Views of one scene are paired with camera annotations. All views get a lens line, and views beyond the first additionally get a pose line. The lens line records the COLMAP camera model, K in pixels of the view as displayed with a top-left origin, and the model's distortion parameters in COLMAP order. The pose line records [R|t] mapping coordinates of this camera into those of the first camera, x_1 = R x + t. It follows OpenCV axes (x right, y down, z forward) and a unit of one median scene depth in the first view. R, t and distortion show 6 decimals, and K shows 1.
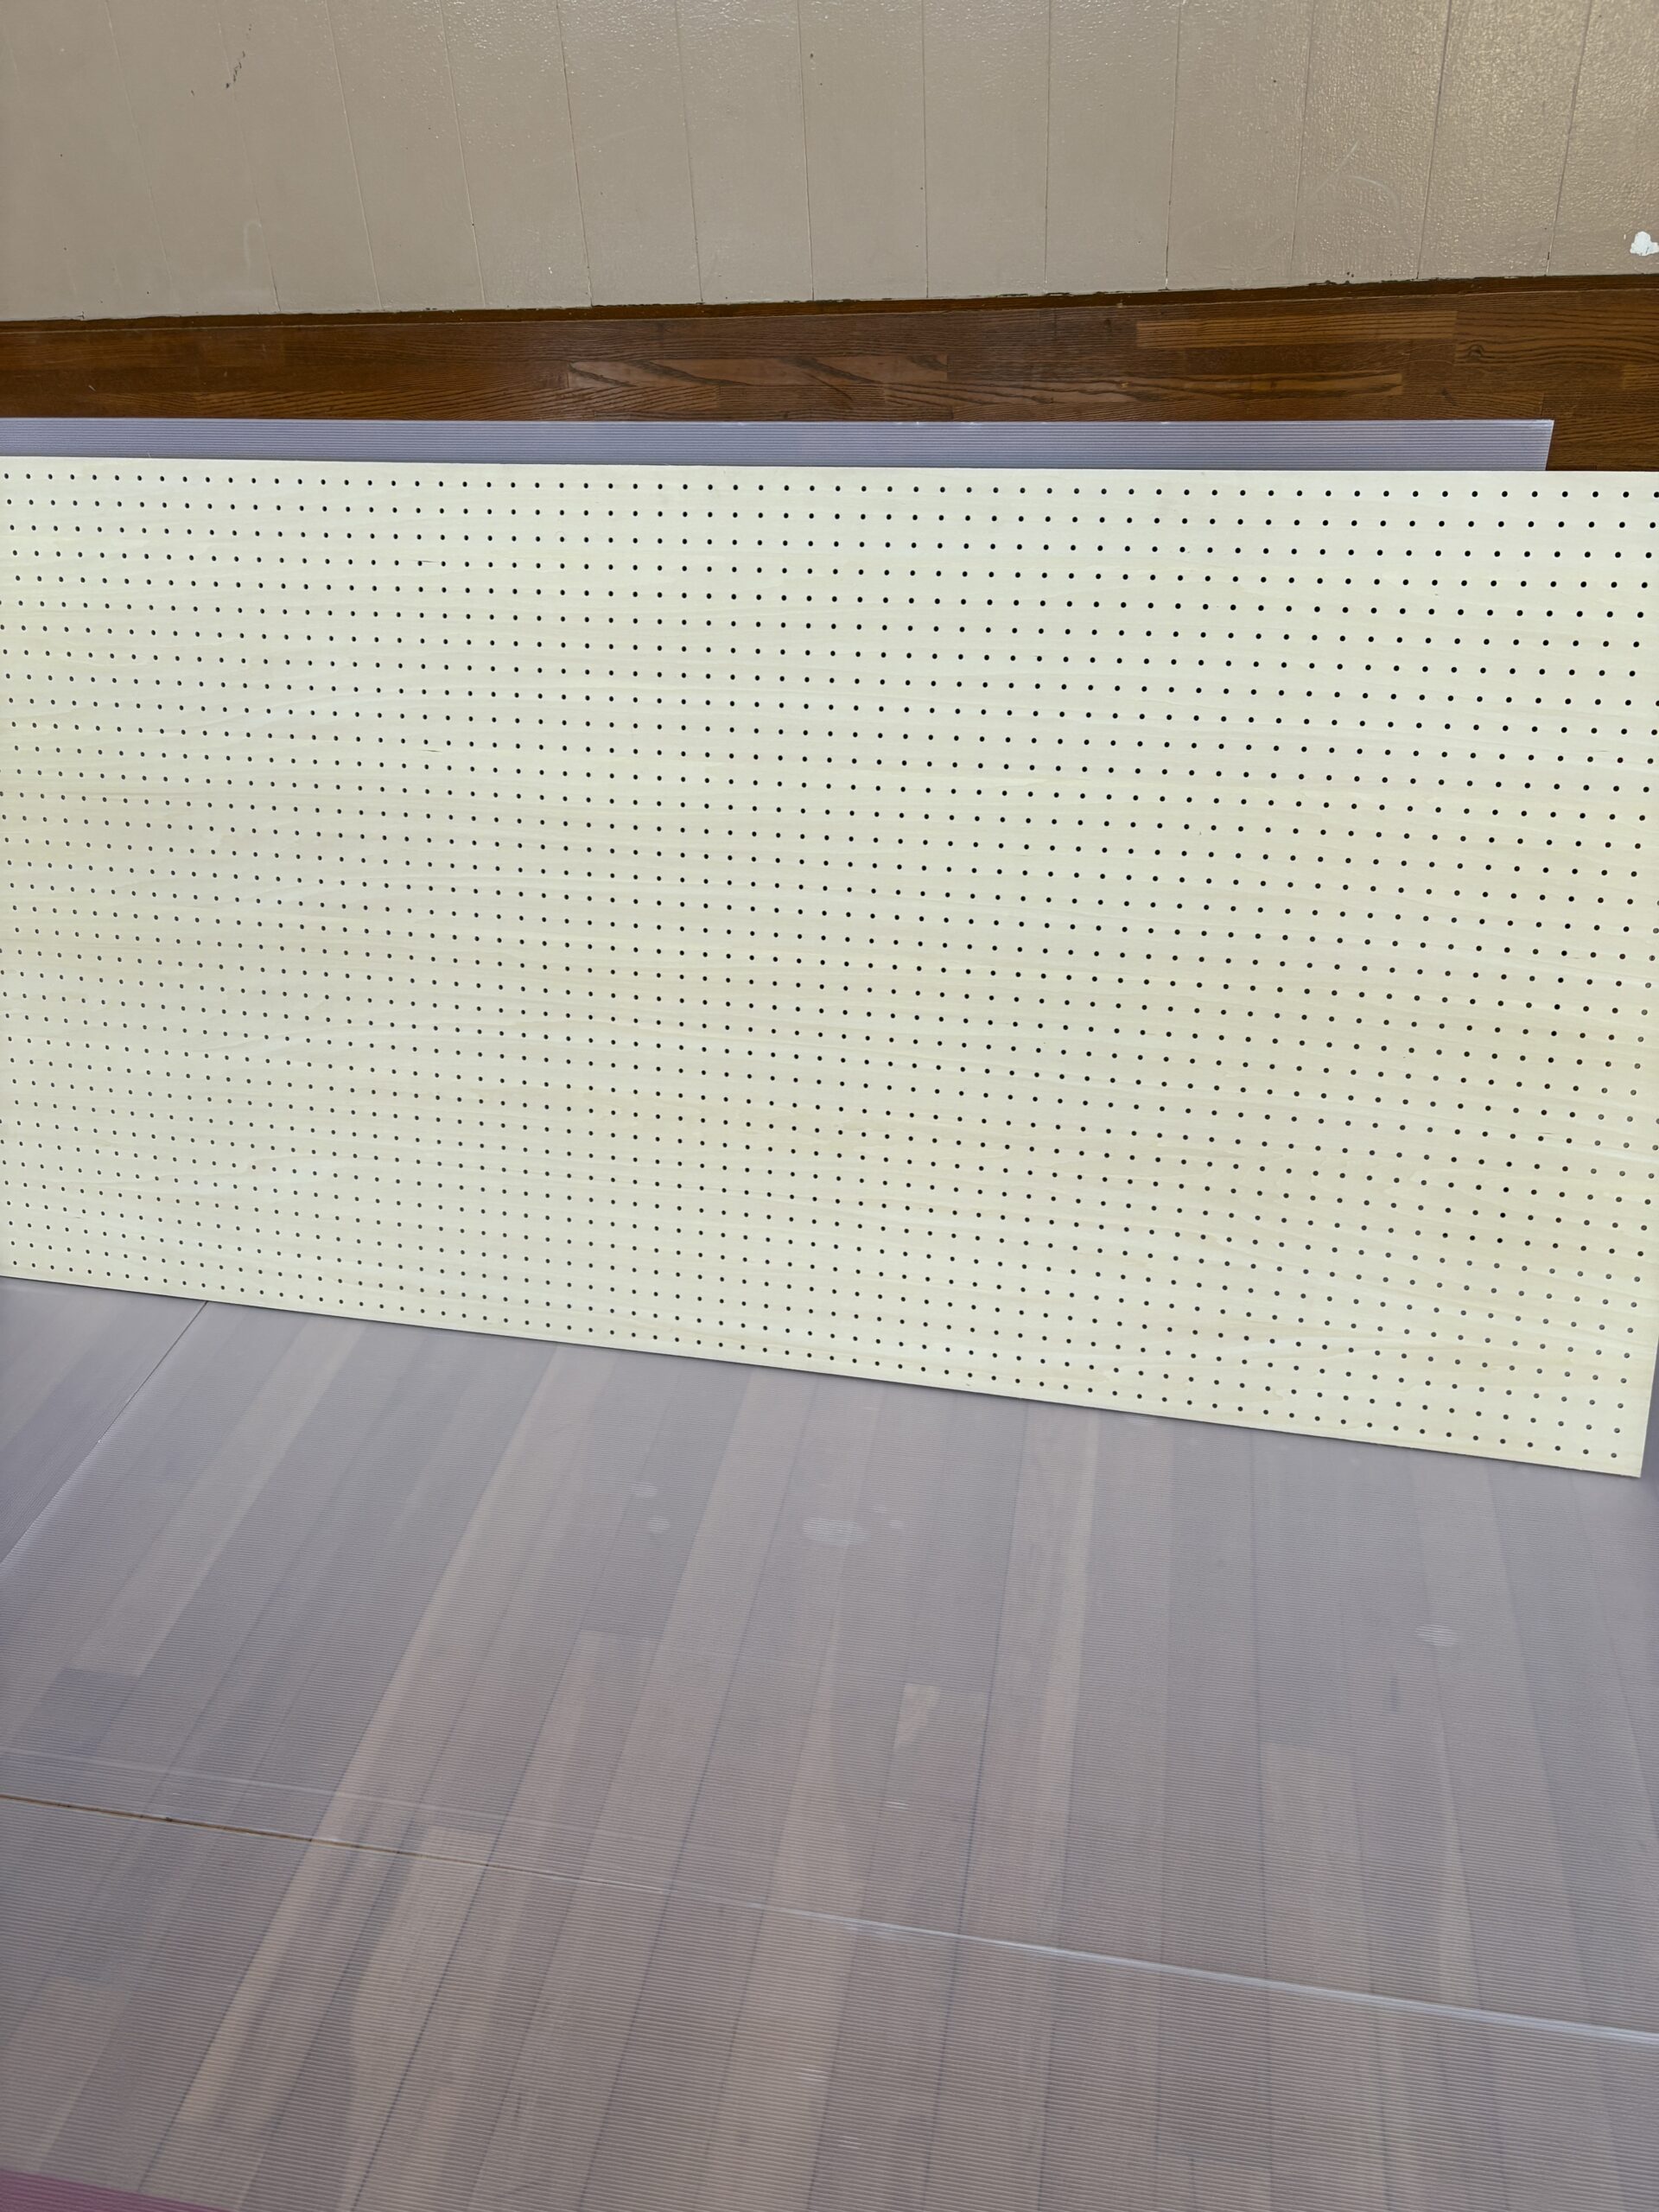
lens RADIAL K [[1674.7, 0, 838.1], [0, 1674.7, 1111.5], [0, 0, 1]] dist [0.053936, -0.028905]
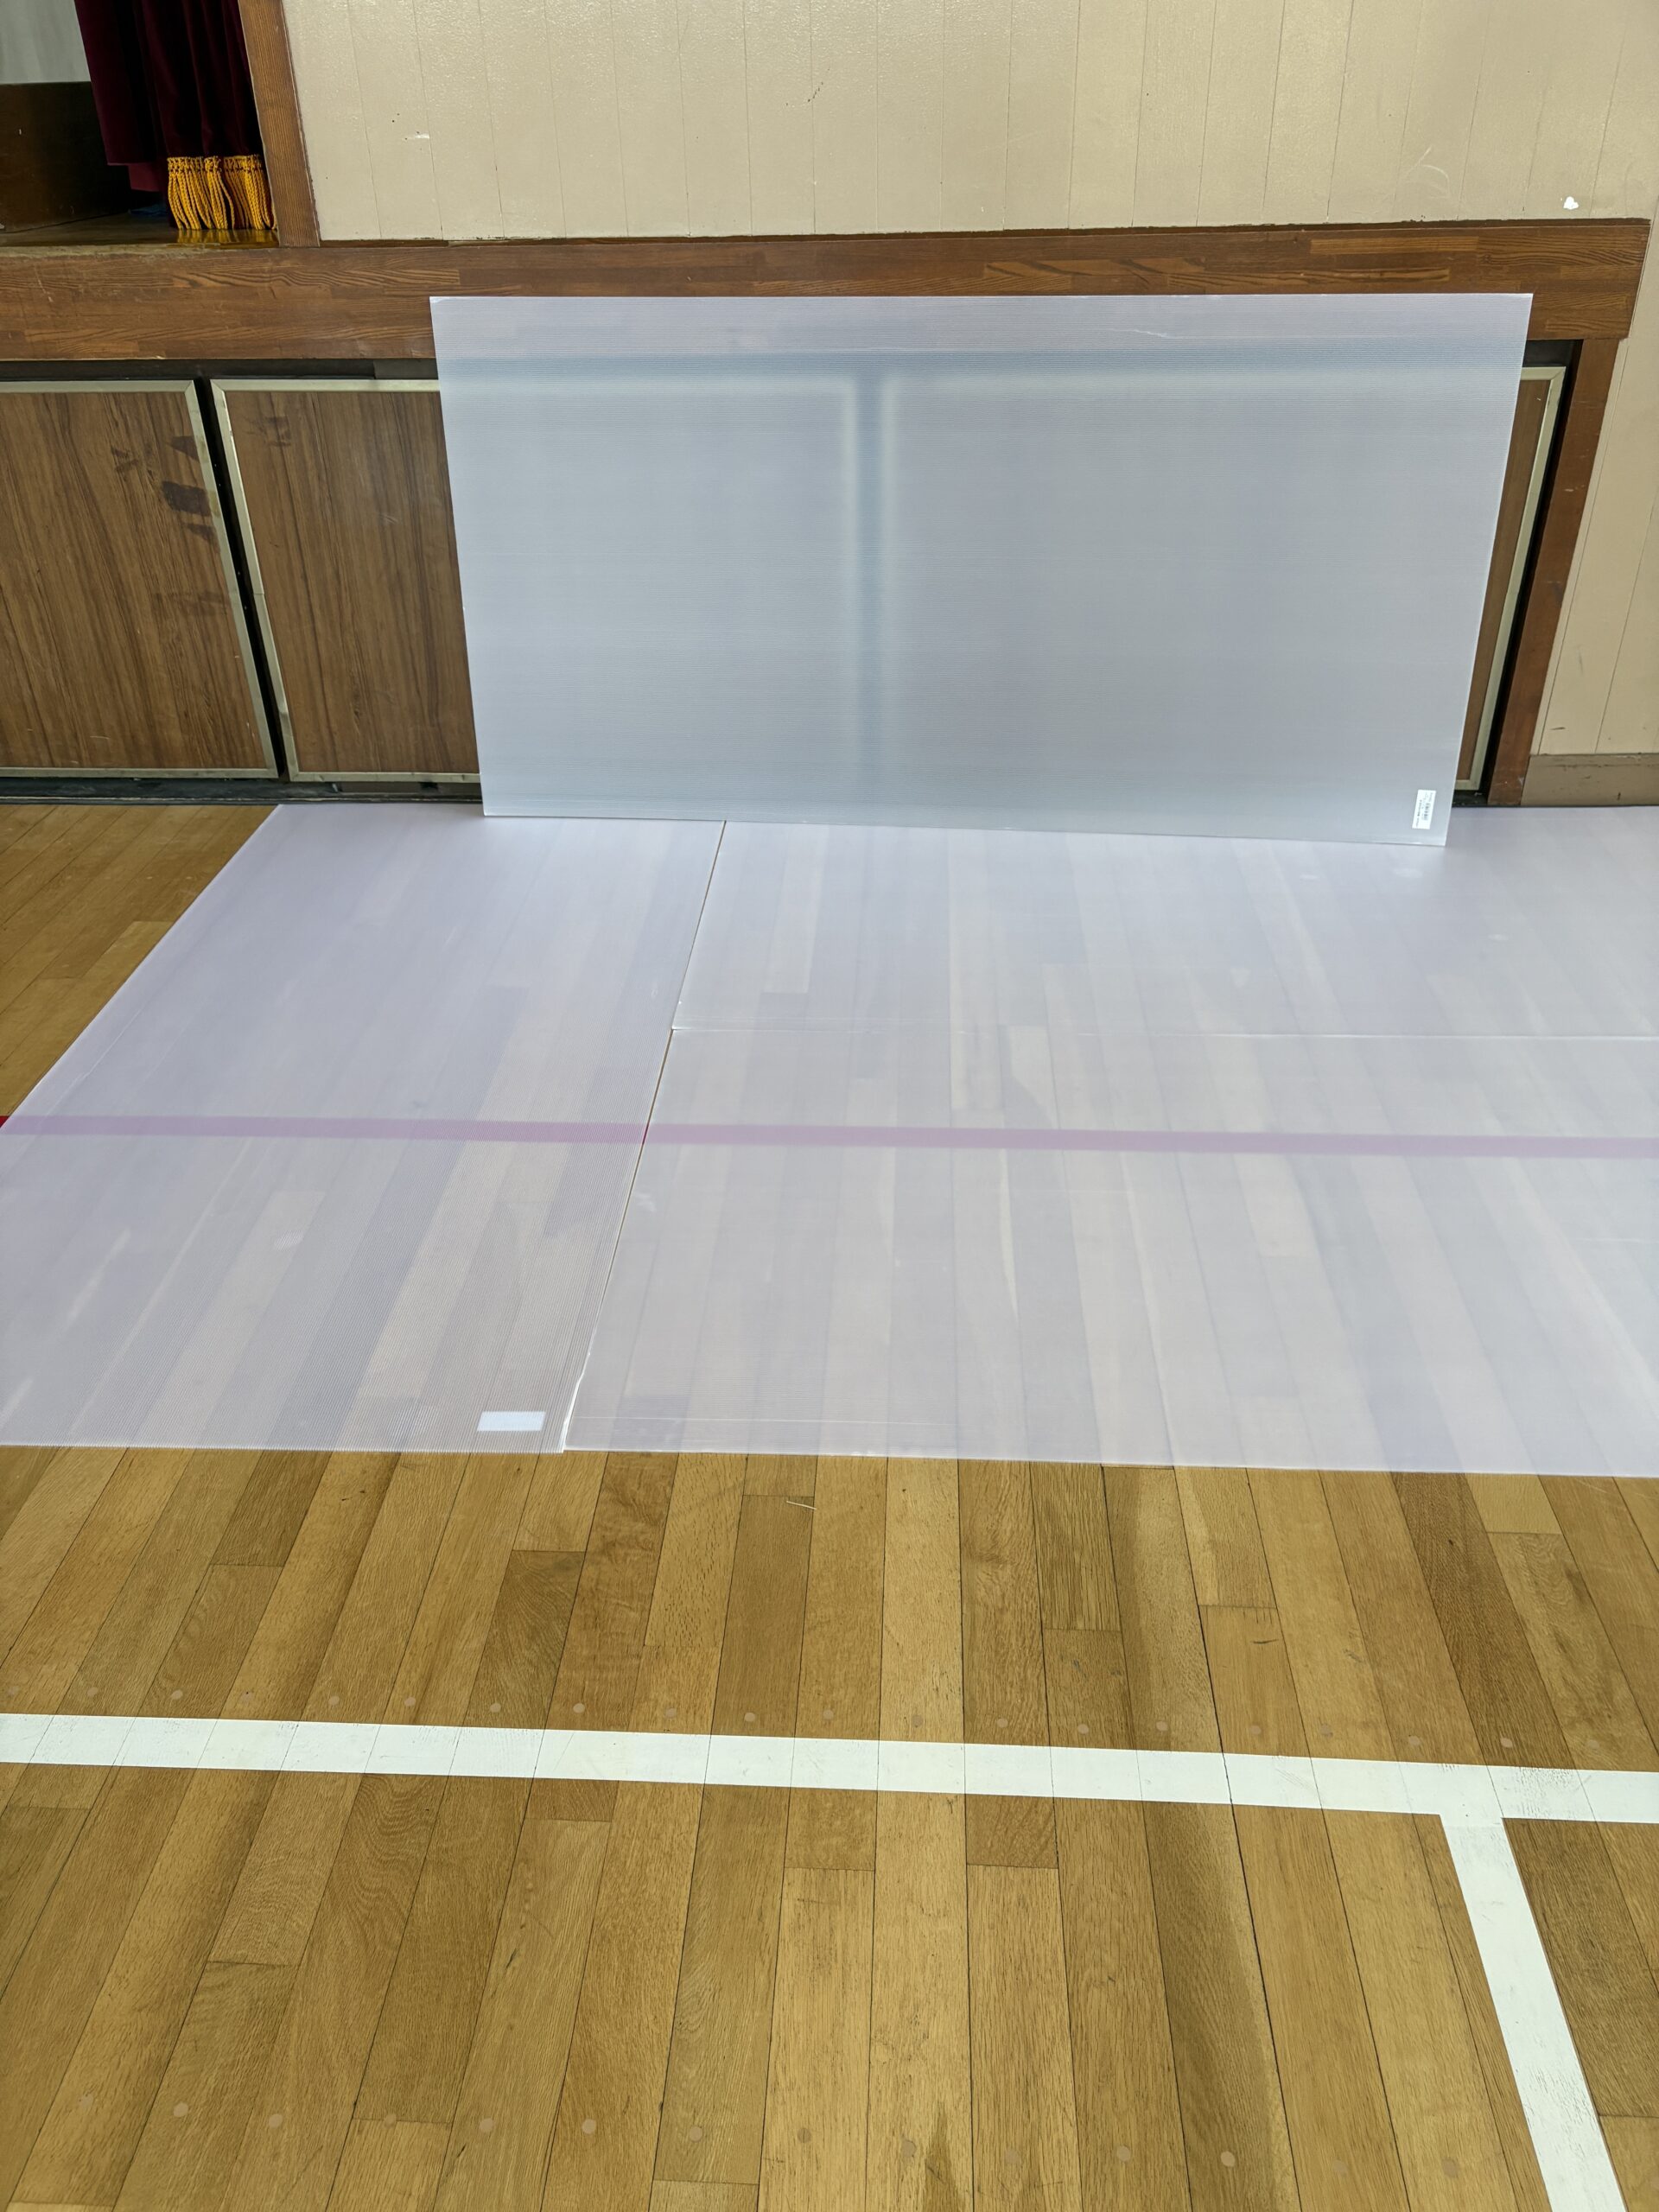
lens RADIAL K [[1674.7, 0, 821.4], [0, 1674.7, 1102.1], [0, 0, 1]] dist [0.053936, -0.028905]
pose [[0.992212, -0.044923, 0.116178, -0.614011], [0.042155, 0.998768, 0.026173, 0.406412], [-0.117211, -0.021071, 0.992883, -0.807850]]
